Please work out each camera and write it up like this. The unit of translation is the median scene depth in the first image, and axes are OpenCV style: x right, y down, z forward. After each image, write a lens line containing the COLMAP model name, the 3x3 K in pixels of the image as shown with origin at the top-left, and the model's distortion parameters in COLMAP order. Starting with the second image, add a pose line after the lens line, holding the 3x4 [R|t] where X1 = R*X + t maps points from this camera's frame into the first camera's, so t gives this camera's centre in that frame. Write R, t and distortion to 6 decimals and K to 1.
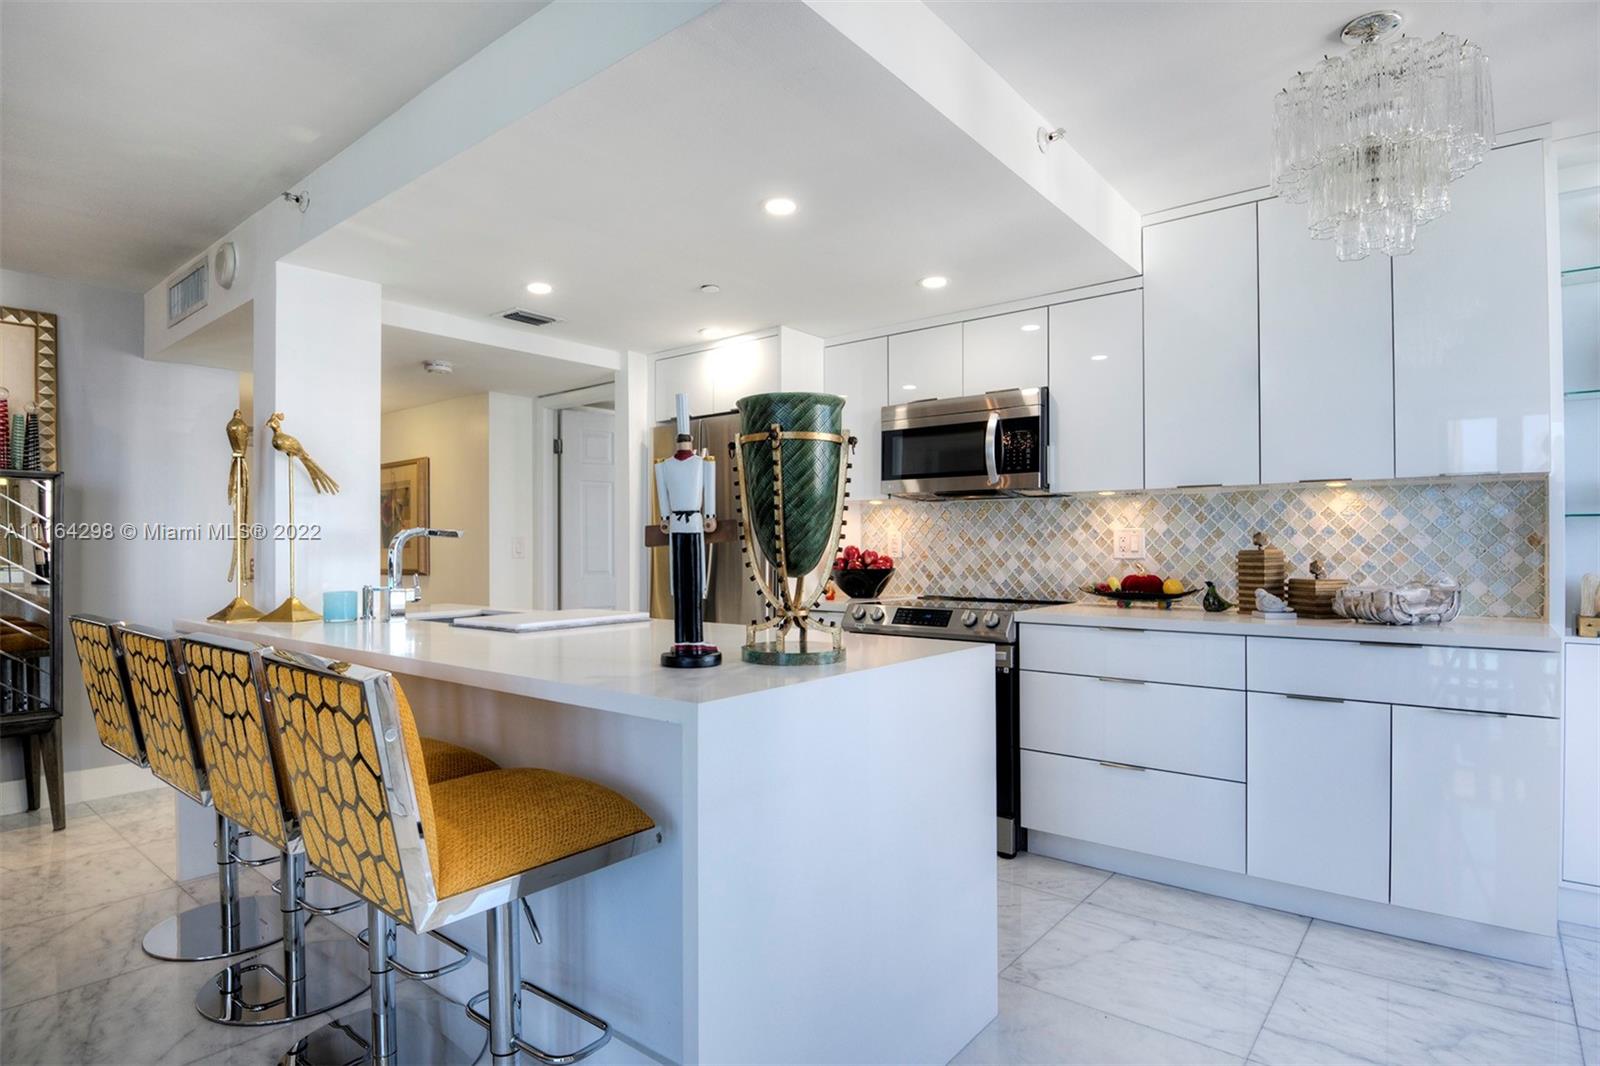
lens RADIAL K [[843.5, 0, 800.0], [0, 843.5, 533.0], [0, 0, 1]] dist [0.001790, -0.025807]
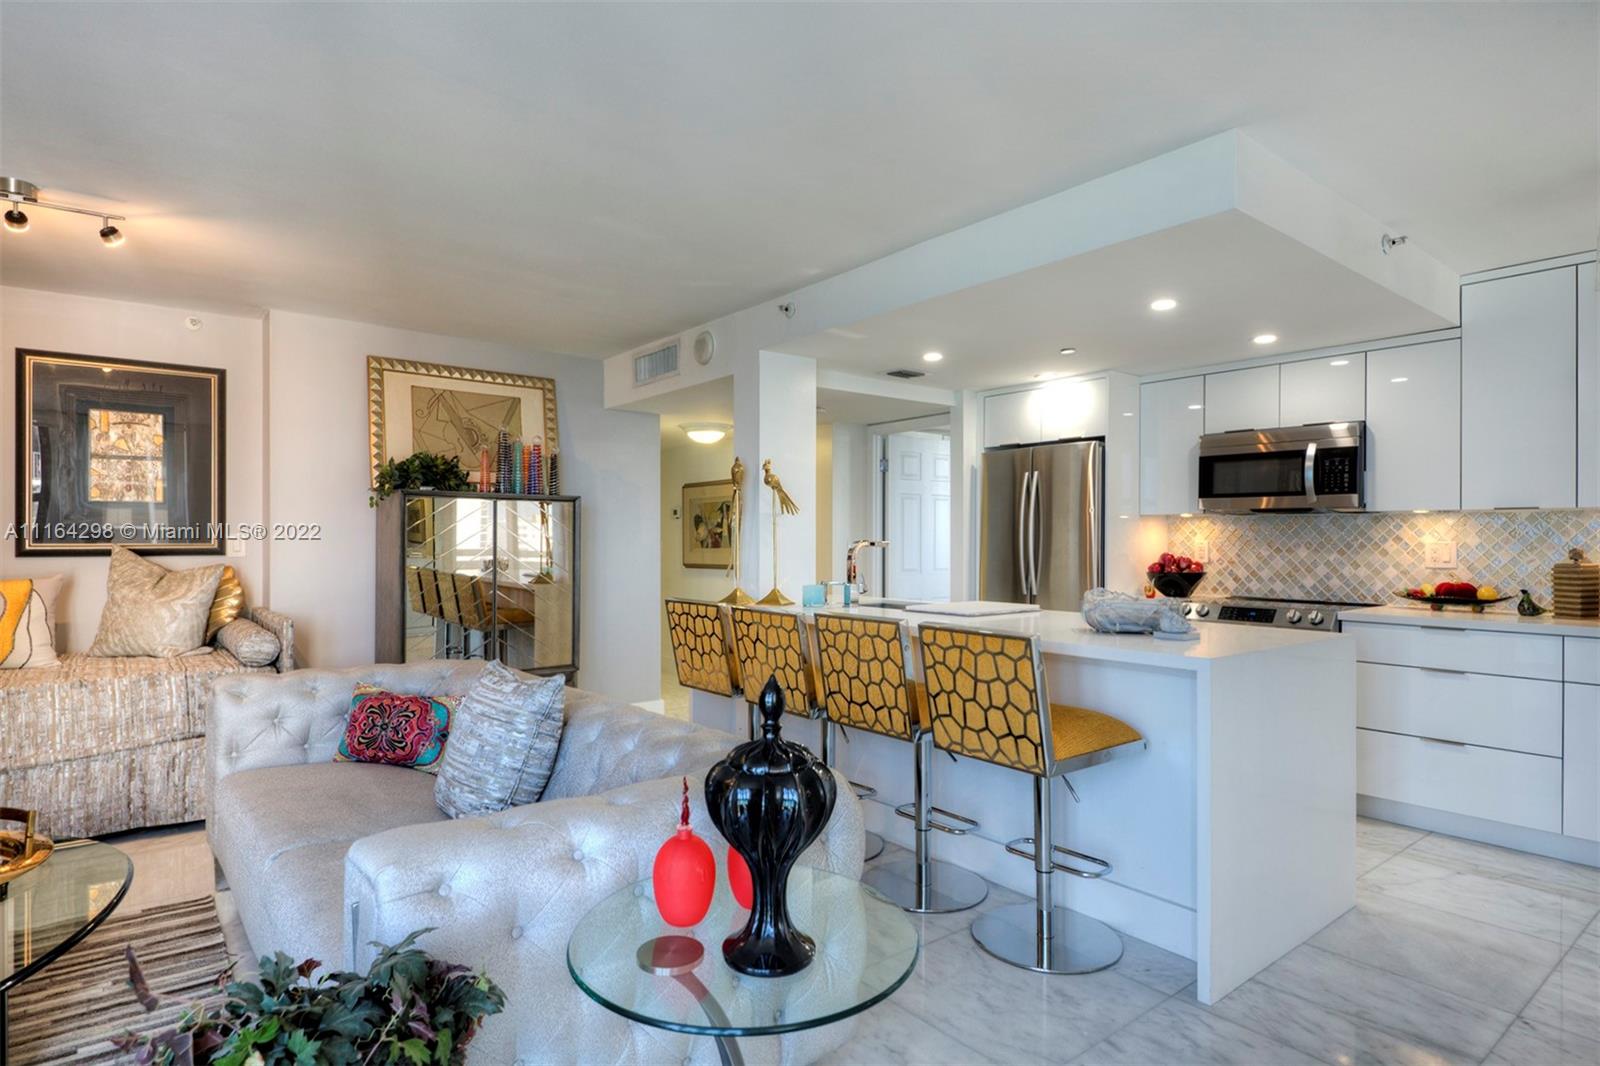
lens RADIAL K [[862.0, 0, 793.1], [0, 862.0, 532.3], [0, 0, 1]] dist [0.025862, -0.027923]
pose [[0.975927, 0.005126, -0.218039, -0.216664], [-0.003276, 0.999955, 0.008848, -0.026040], [0.218075, -0.007921, 0.975900, -0.348481]]
